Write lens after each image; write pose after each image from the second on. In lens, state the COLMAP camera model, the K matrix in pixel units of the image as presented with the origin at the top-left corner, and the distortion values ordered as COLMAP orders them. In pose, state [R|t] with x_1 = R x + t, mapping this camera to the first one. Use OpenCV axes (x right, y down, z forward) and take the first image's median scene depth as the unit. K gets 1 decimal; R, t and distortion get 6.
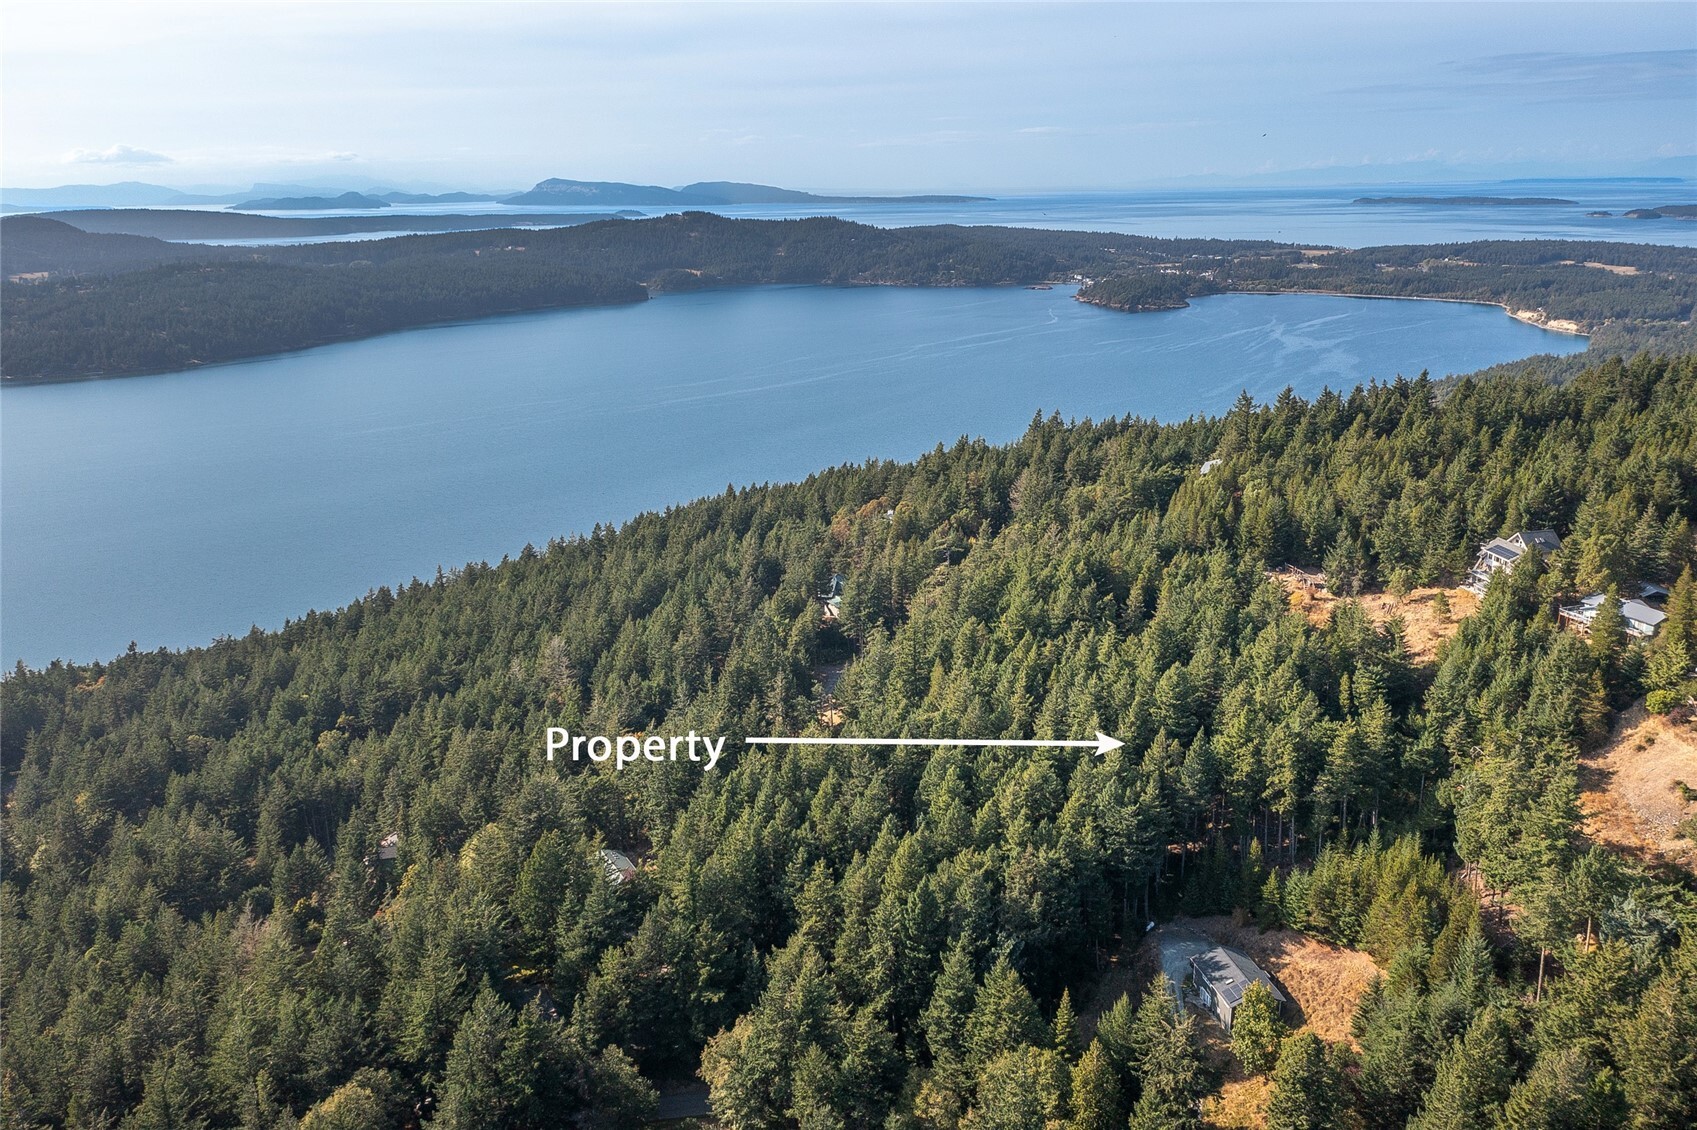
lens RADIAL K [[1375.5, 0, 847.5], [0, 1375.5, 565.1], [0, 0, 1]] dist [-0.002459, -0.003540]
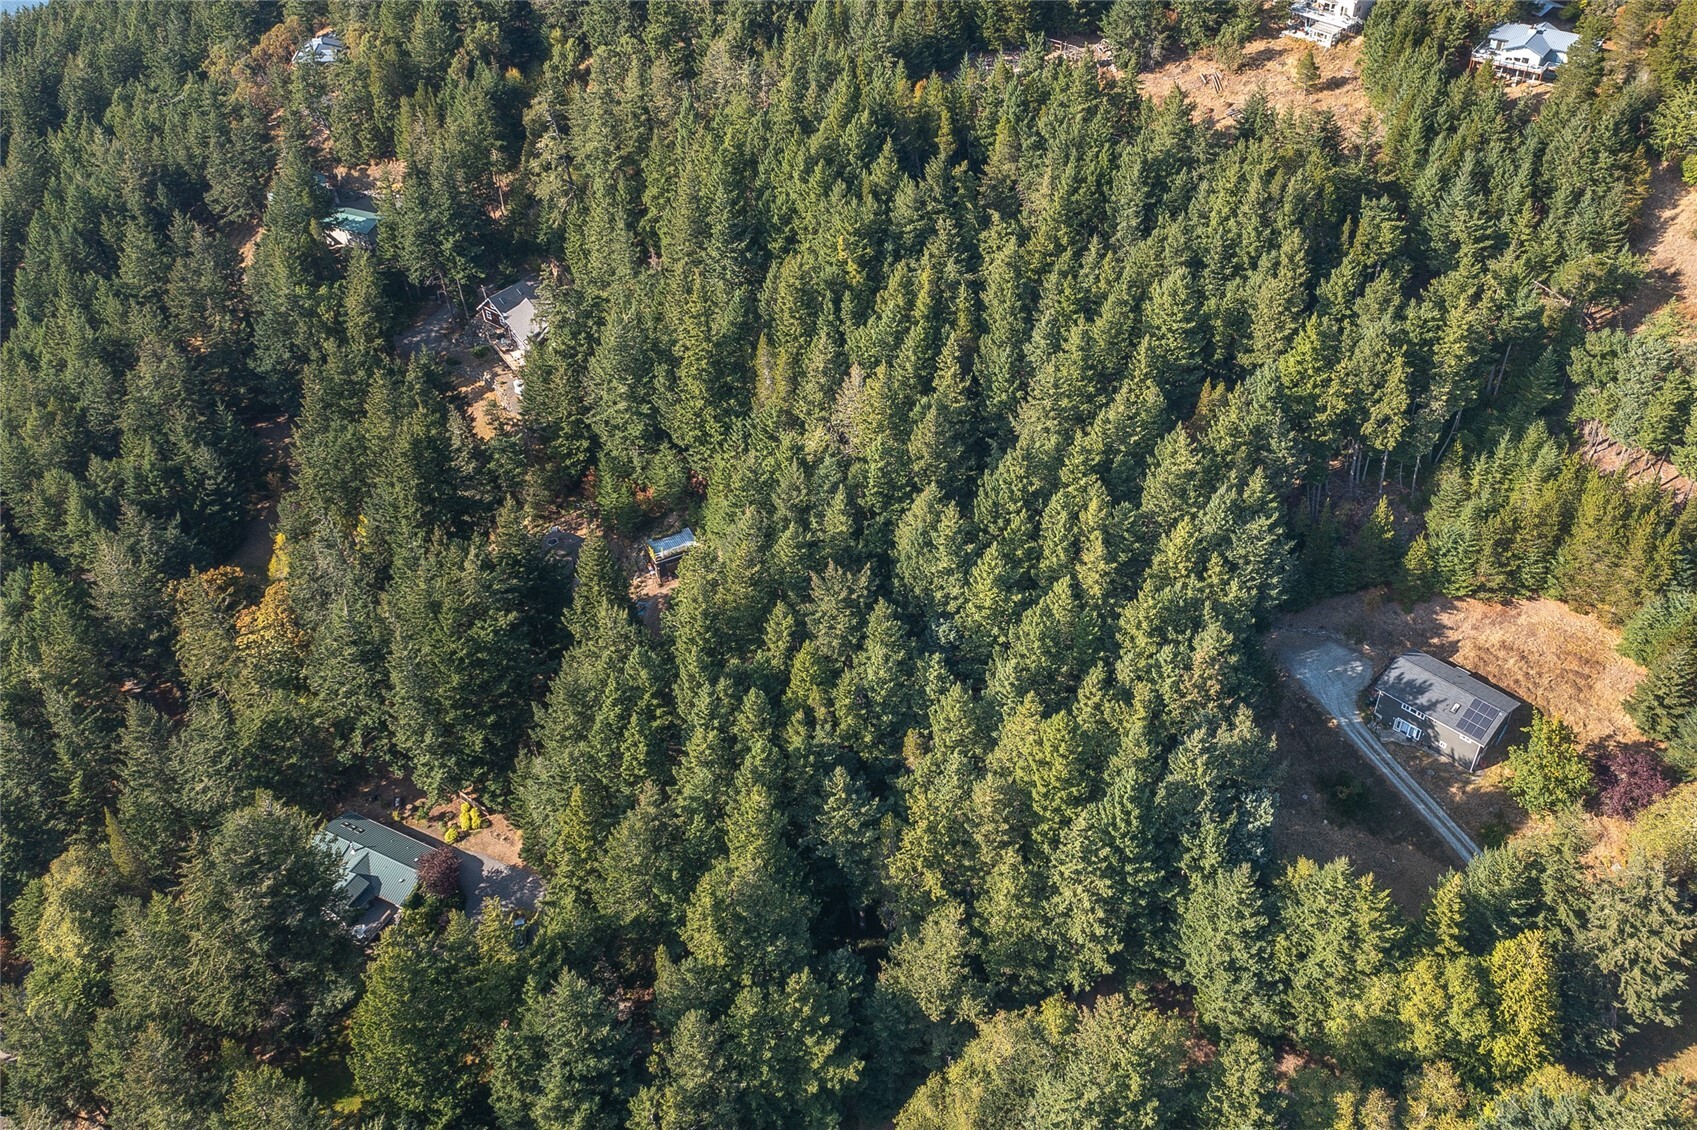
lens RADIAL K [[1375.5, 0, 849.5], [0, 1375.5, 561.8], [0, 0, 1]] dist [-0.002459, -0.003540]
pose [[0.812756, -0.375333, 0.445593, -0.273076], [0.158396, 0.878375, 0.450963, -0.144938], [-0.560659, -0.295942, 0.773356, 0.594349]]
